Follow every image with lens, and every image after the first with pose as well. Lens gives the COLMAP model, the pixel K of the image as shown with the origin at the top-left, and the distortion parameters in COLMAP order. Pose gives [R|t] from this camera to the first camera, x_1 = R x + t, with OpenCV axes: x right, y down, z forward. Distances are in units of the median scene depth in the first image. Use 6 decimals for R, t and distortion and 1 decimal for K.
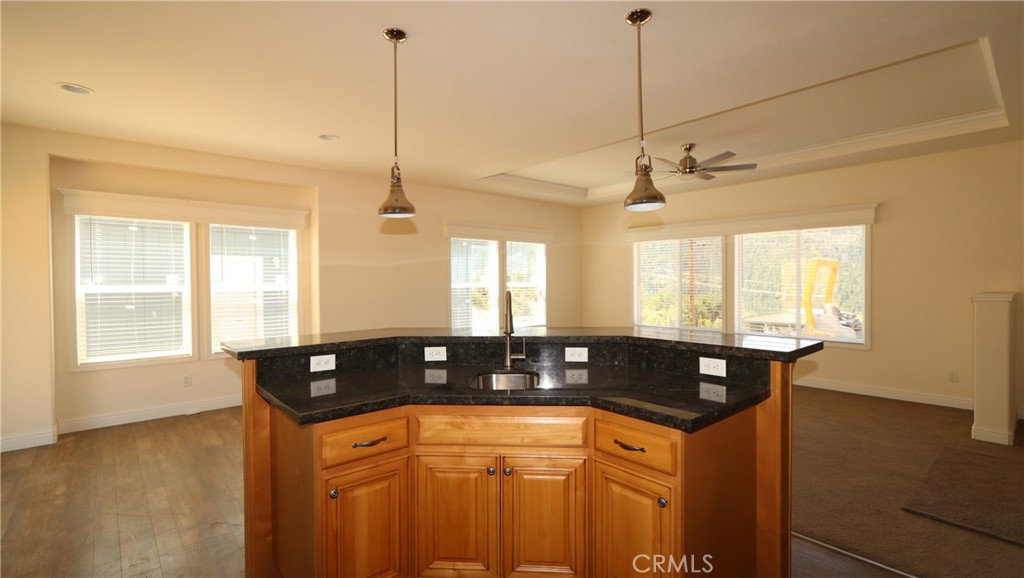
lens RADIAL K [[465.7, 0, 515.8], [0, 465.7, 288.3], [0, 0, 1]] dist [-0.000042, 0.000131]
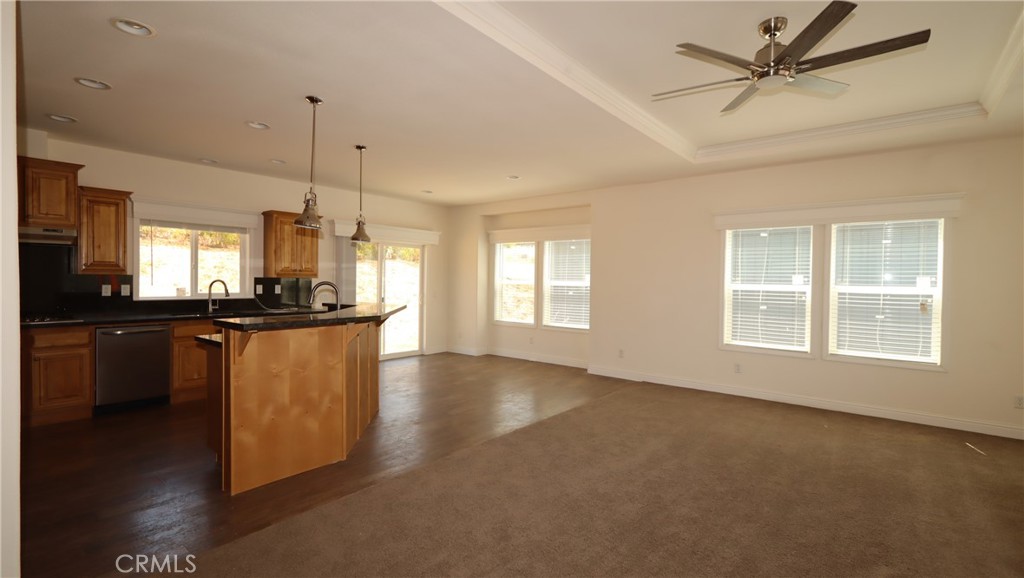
lens RADIAL K [[465.7, 0, 515.8], [0, 465.7, 288.3], [0, 0, 1]] dist [-0.000042, 0.000131]
pose [[0.165305, 0.023296, -0.985967, 0.111802], [-0.026280, 0.999470, 0.019209, -0.001407], [0.985892, 0.022736, 0.165830, 0.085233]]
